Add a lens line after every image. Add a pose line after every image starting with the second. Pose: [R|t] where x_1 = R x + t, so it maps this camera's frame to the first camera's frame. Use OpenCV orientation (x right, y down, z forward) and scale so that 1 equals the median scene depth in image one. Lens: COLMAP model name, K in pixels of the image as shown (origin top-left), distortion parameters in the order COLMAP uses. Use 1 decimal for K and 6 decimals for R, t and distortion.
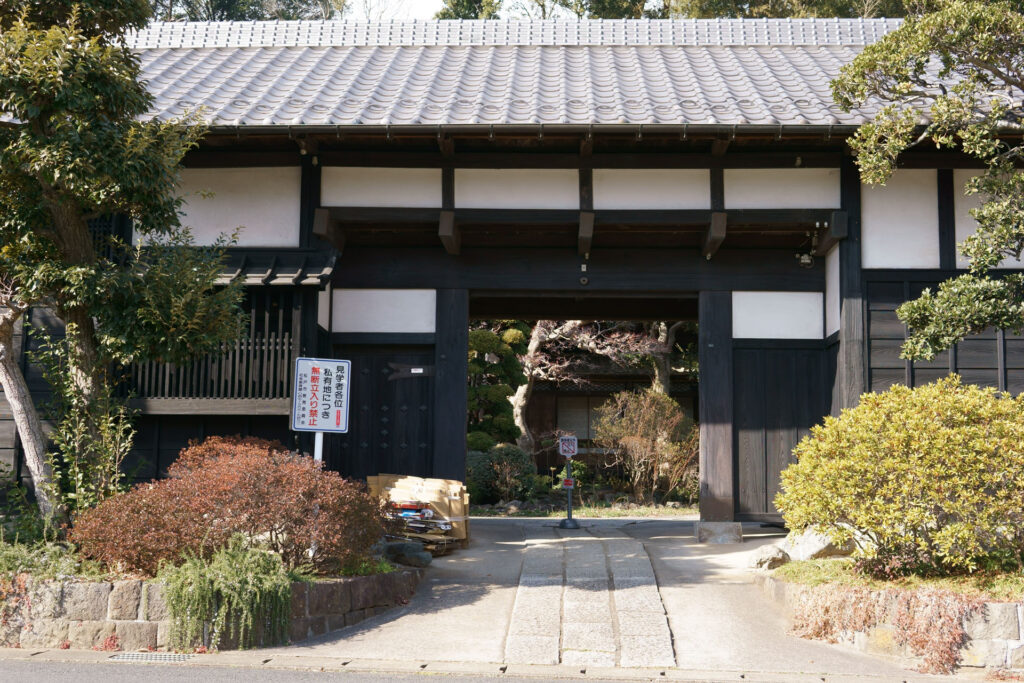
lens RADIAL K [[1344.7, 0, 512.0], [0, 1344.7, 341.5], [0, 0, 1]] dist [0.029969, 0.061478]
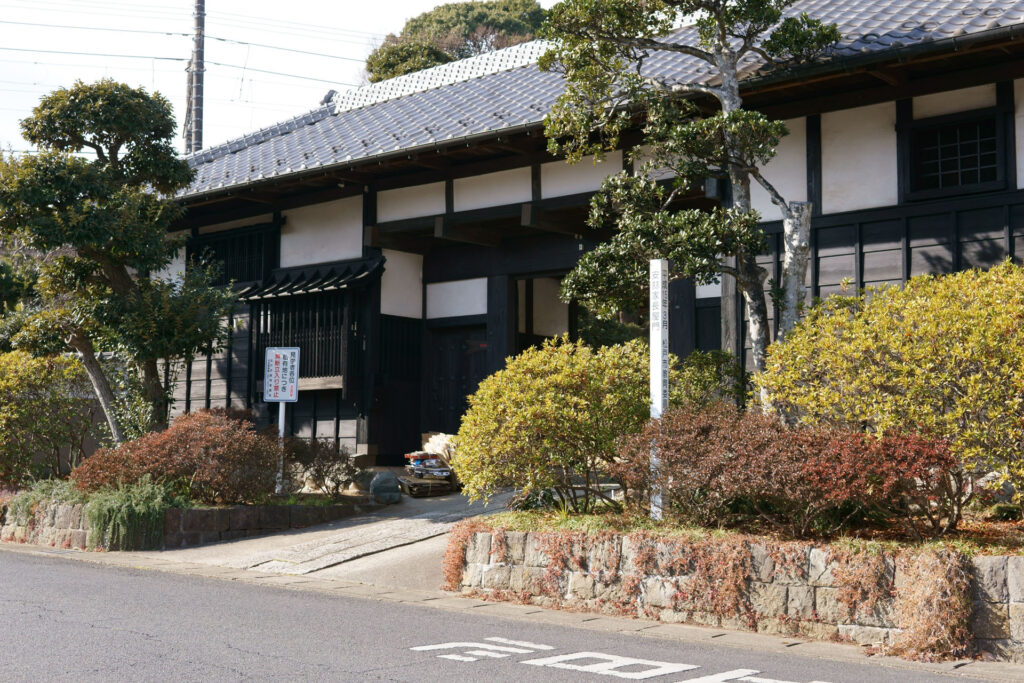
lens RADIAL K [[1344.7, 0, 512.0], [0, 1344.7, 341.5], [0, 0, 1]] dist [0.029969, 0.061478]
pose [[0.803420, -0.054979, -0.592869, 0.849114], [0.074185, 0.997212, 0.008057, 0.013086], [0.590773, -0.050455, 0.805259, 0.048194]]
